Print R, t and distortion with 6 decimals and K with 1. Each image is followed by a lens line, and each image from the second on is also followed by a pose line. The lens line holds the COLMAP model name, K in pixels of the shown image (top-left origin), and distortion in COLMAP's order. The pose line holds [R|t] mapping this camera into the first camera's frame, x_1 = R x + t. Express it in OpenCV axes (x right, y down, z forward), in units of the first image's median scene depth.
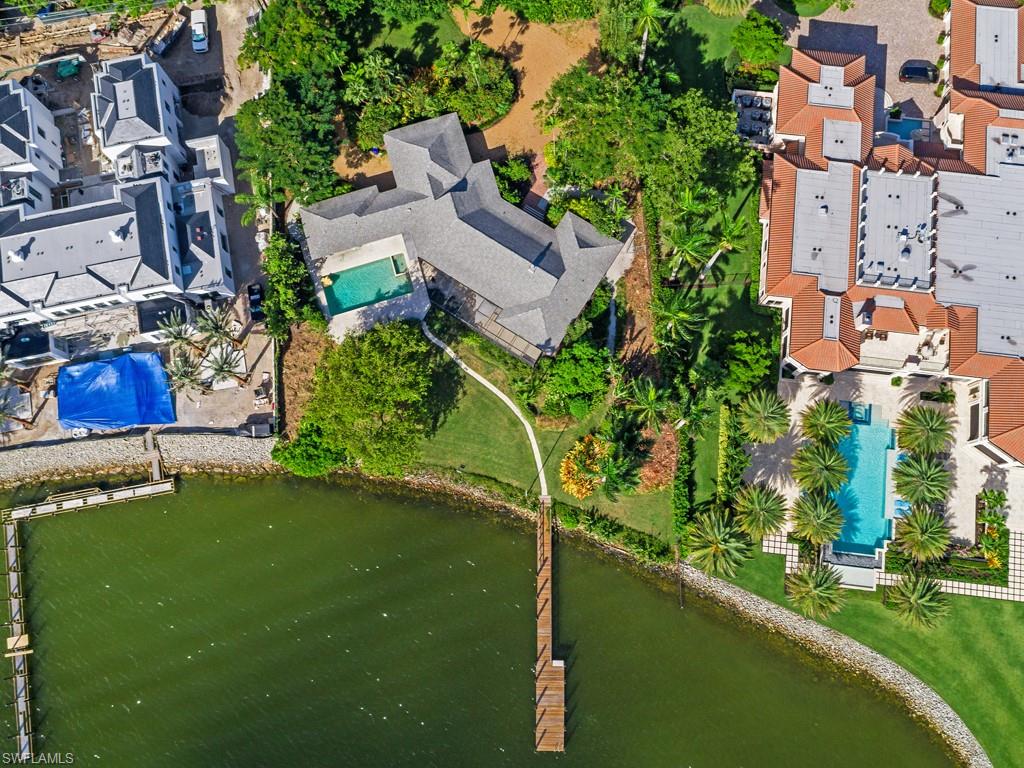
lens RADIAL K [[1000.4, 0, 510.4], [0, 1000.4, 376.6], [0, 0, 1]] dist [-0.013918, 0.000000]
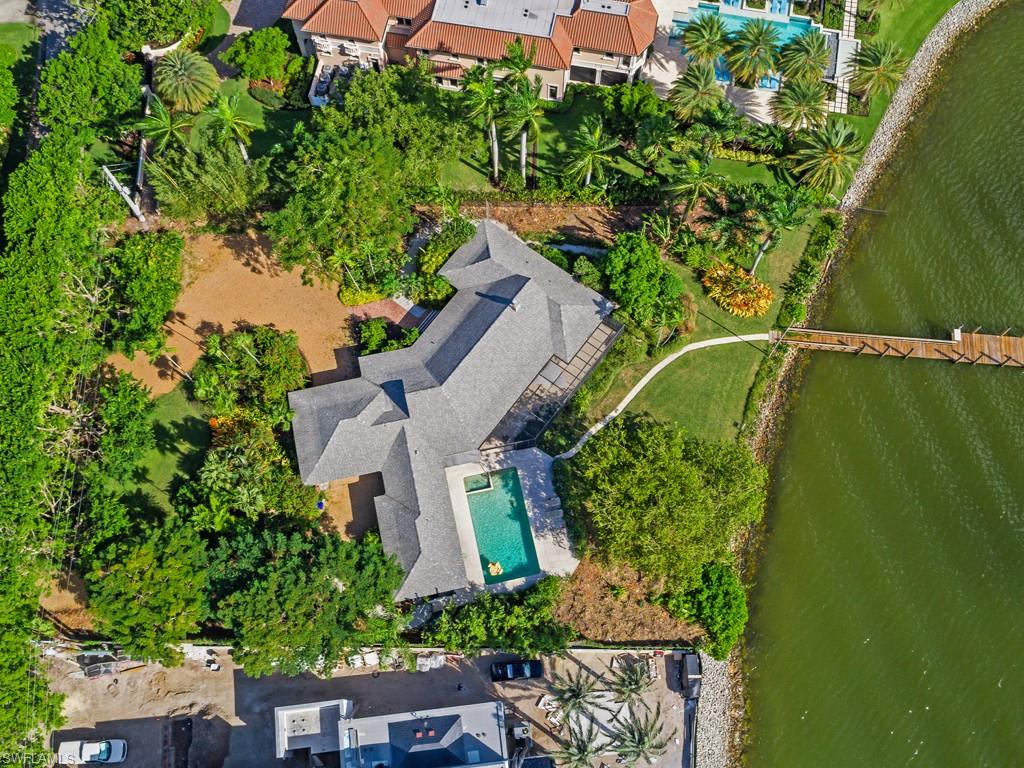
lens RADIAL K [[1000.4, 0, 524.0], [0, 1000.4, 411.9], [0, 0, 1]] dist [-0.013918, 0.000000]
pose [[0.069138, -0.933332, 0.352294, -0.337240], [0.977834, 0.133363, 0.161417, -0.214181], [-0.197638, 0.333325, 0.921864, 0.259600]]
